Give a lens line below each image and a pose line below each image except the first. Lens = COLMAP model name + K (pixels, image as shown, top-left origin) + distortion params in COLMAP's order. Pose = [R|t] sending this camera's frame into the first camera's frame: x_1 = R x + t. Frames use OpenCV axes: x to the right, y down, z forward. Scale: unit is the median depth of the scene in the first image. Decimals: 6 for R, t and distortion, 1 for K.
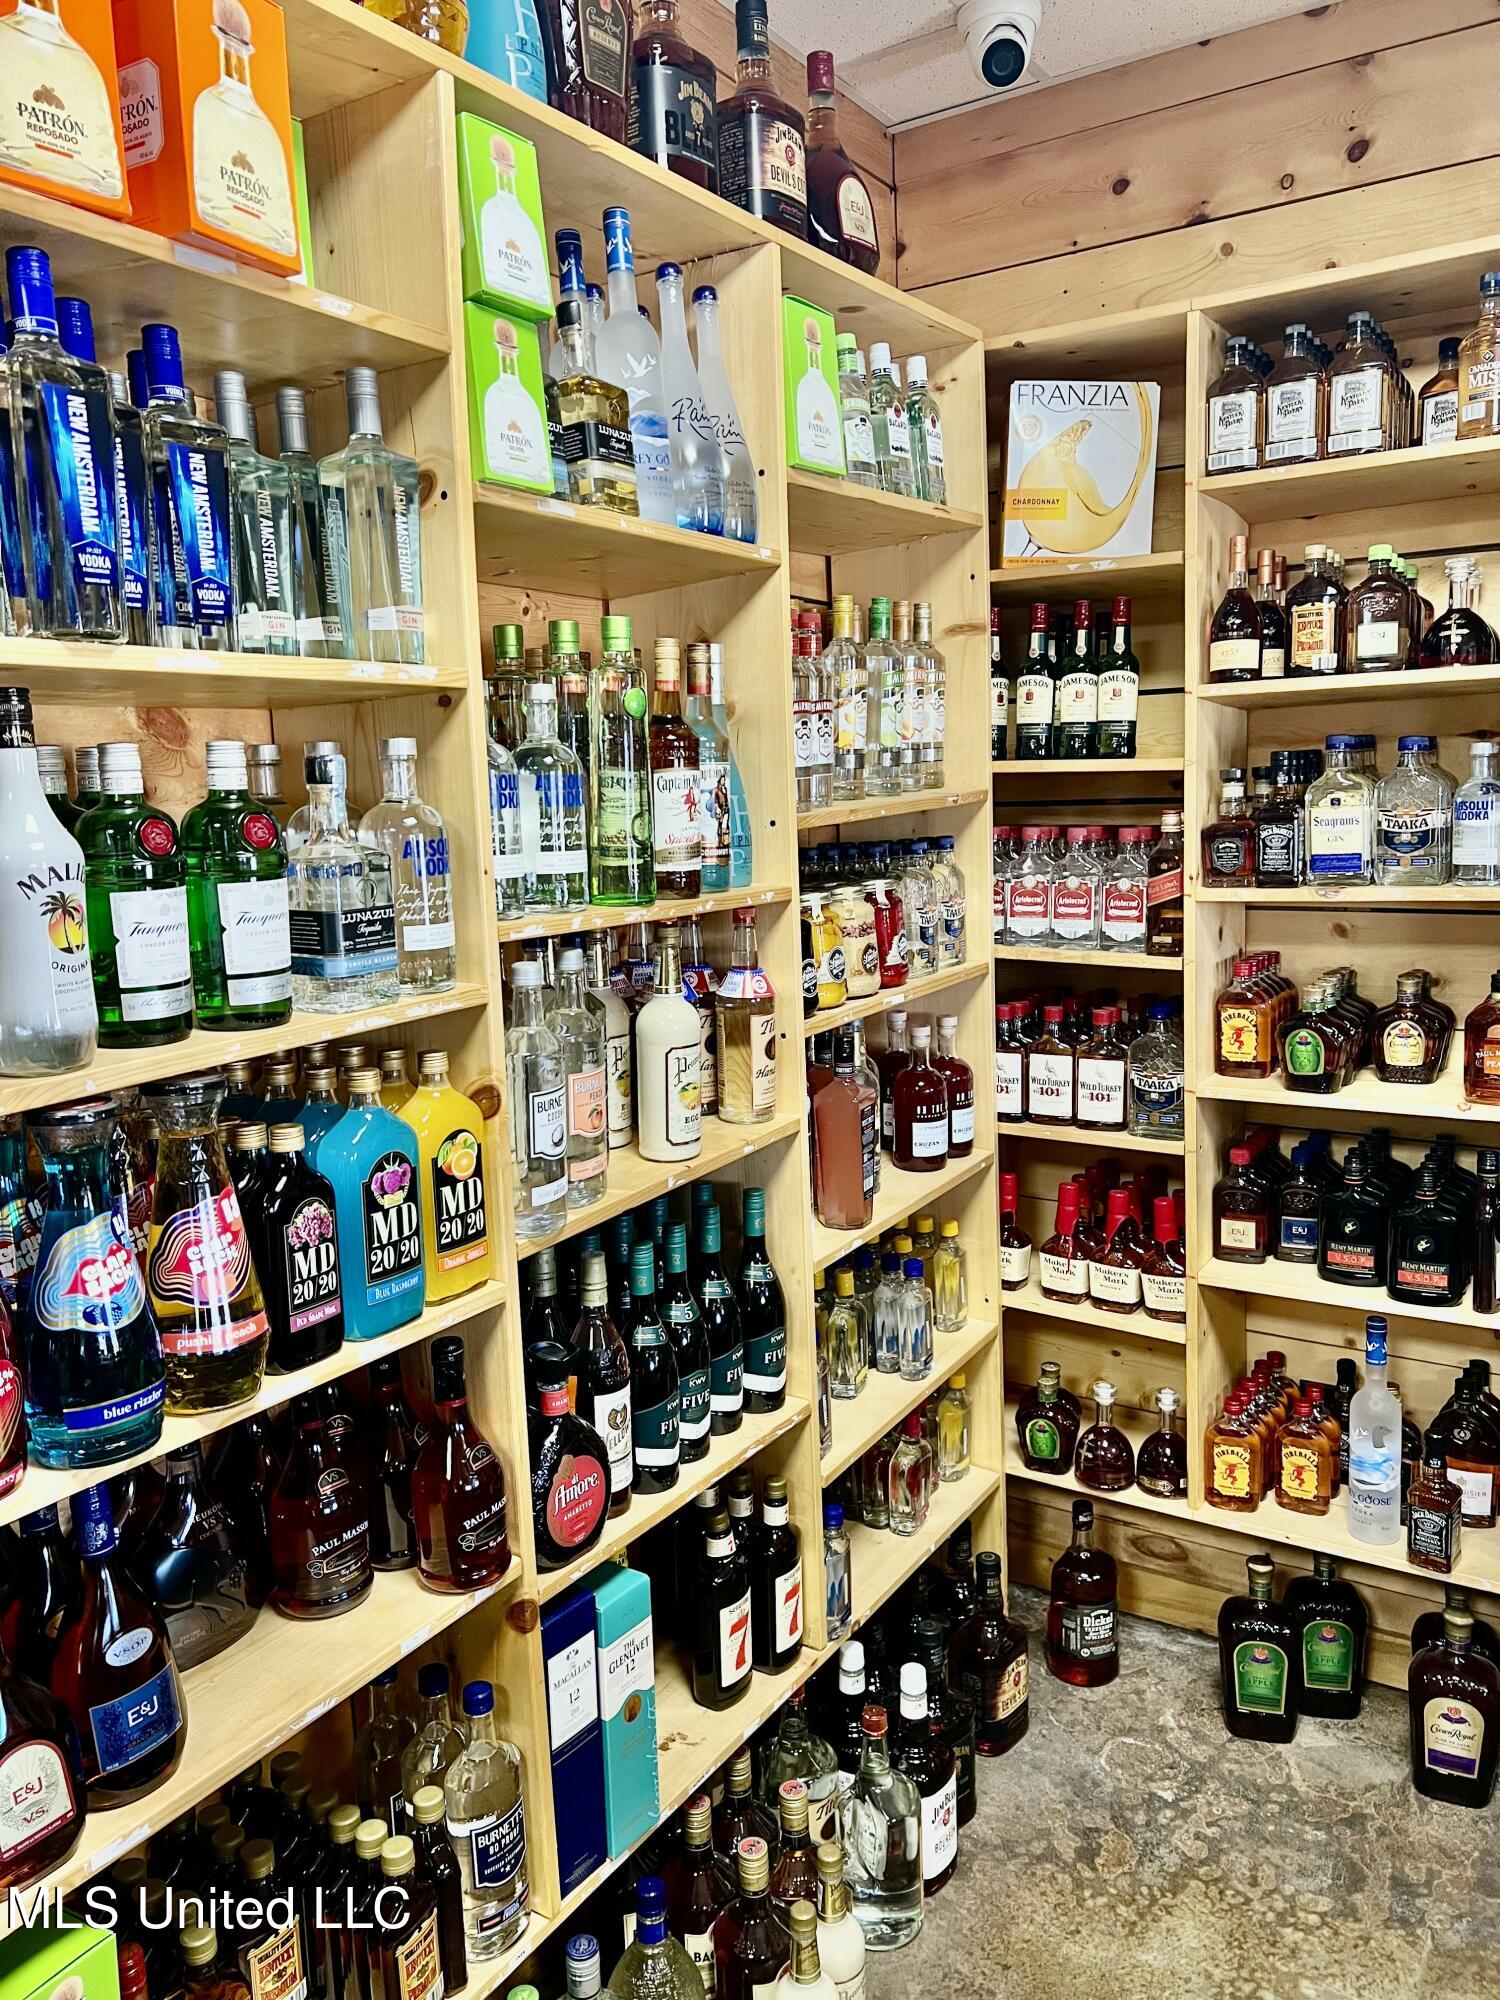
lens RADIAL K [[1510.2, 0, 750.3], [0, 1510.2, 988.6], [0, 0, 1]] dist [0.065725, -0.087121]
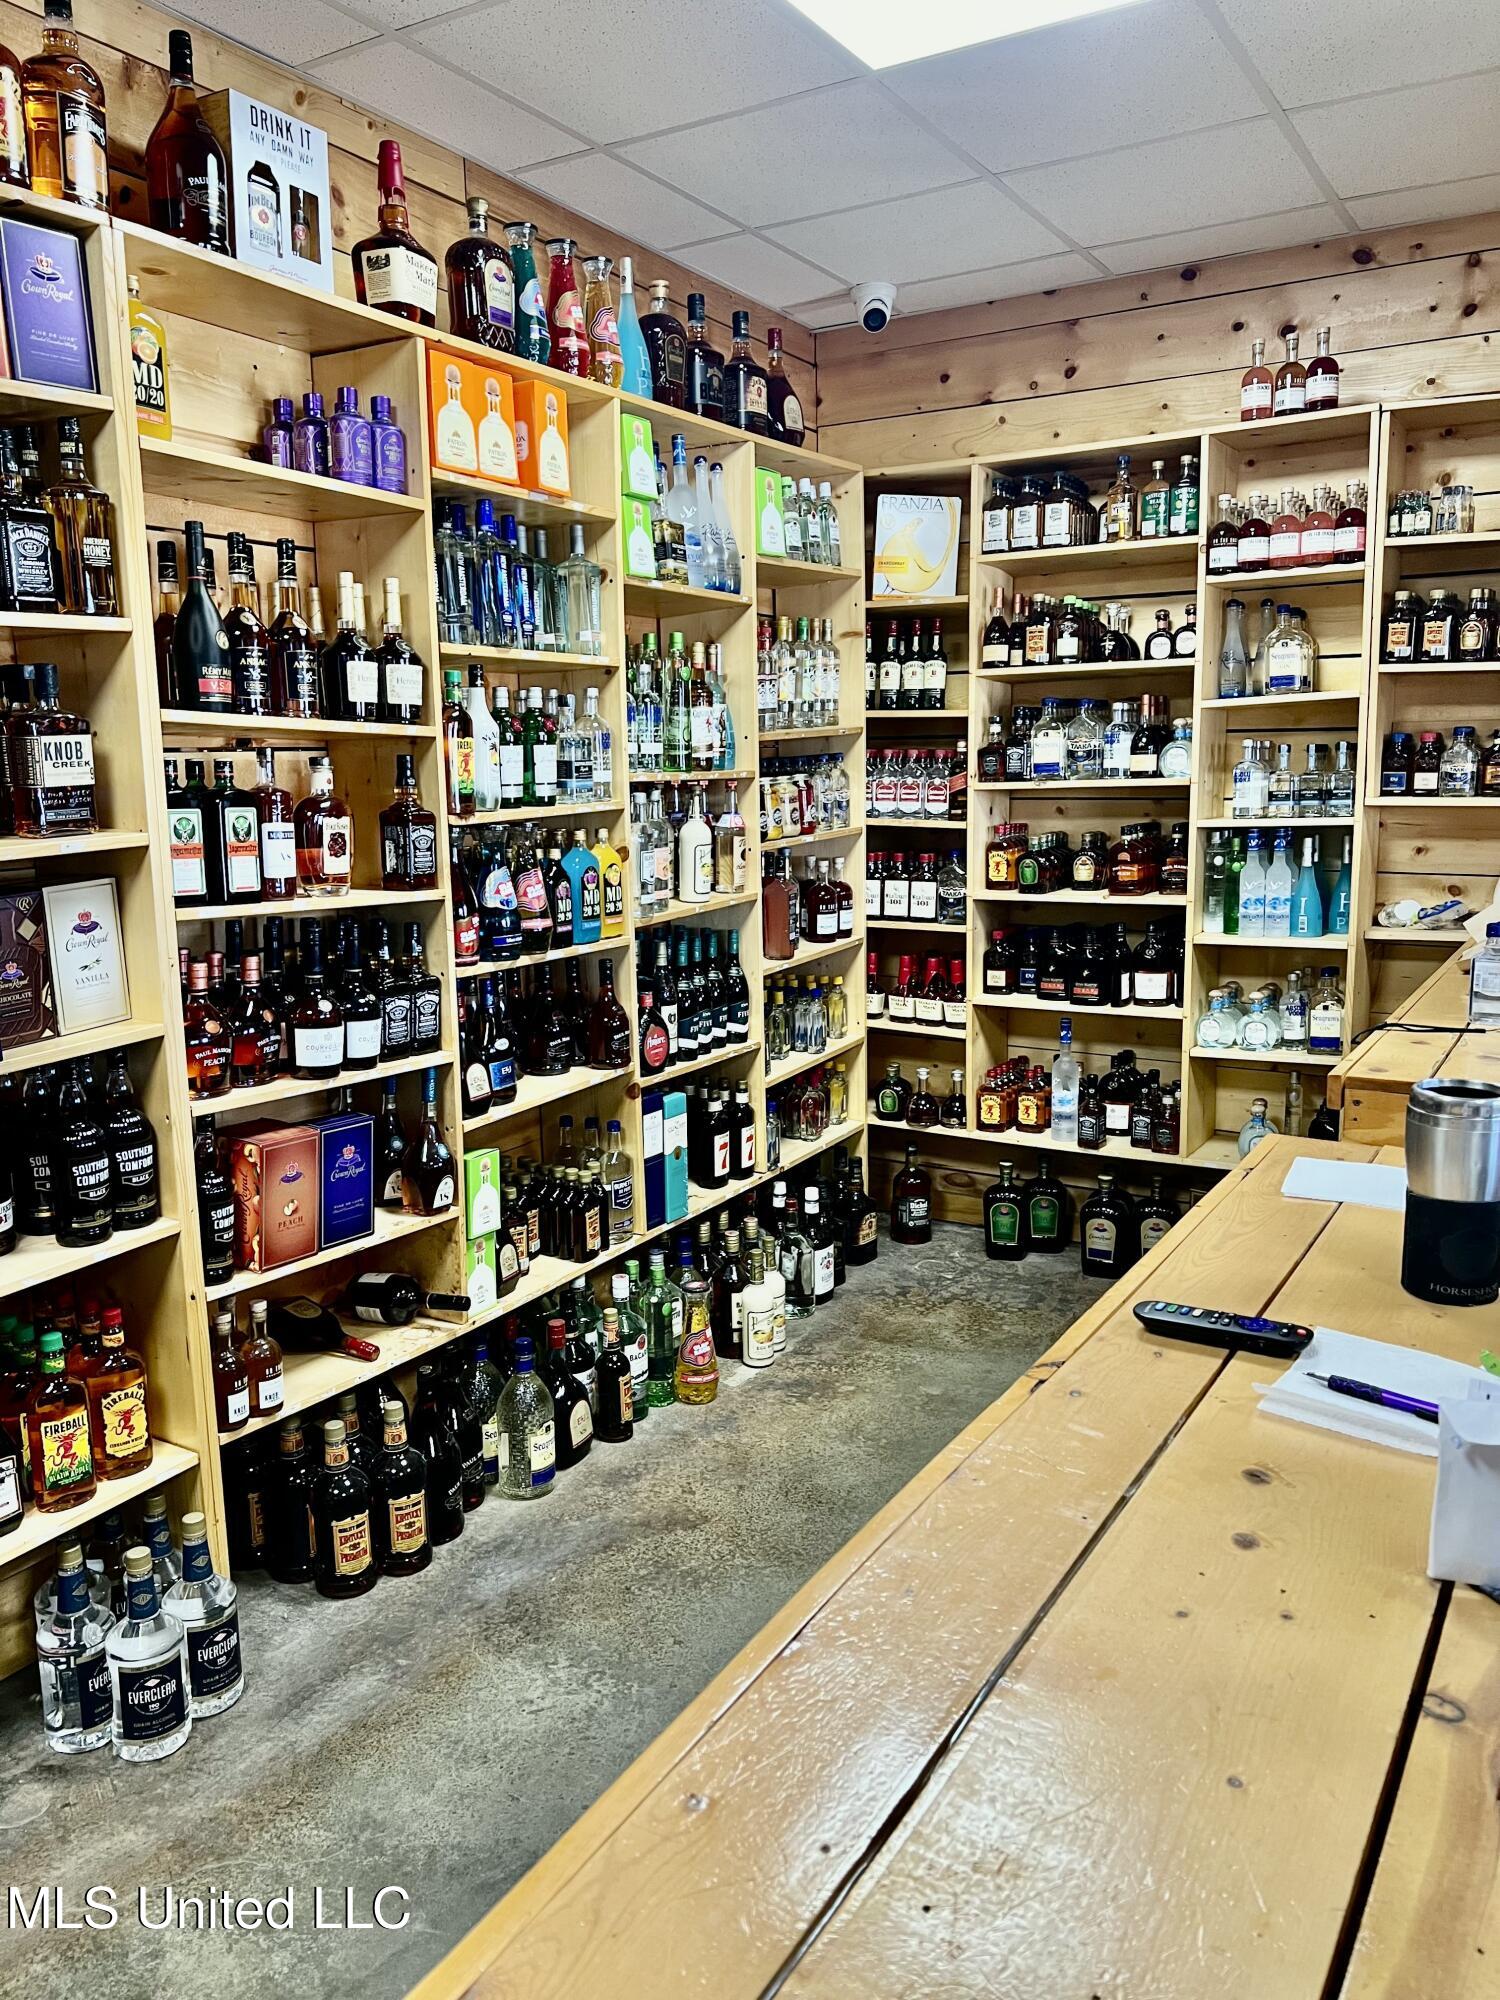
lens RADIAL K [[1510.2, 0, 735.3], [0, 1510.2, 1010.6], [0, 0, 1]] dist [0.065725, -0.087121]
pose [[0.999140, 0.010848, 0.040030, -0.064143], [-0.012186, 0.999370, 0.033340, 0.155468], [-0.039643, -0.033799, 0.998642, -0.838253]]
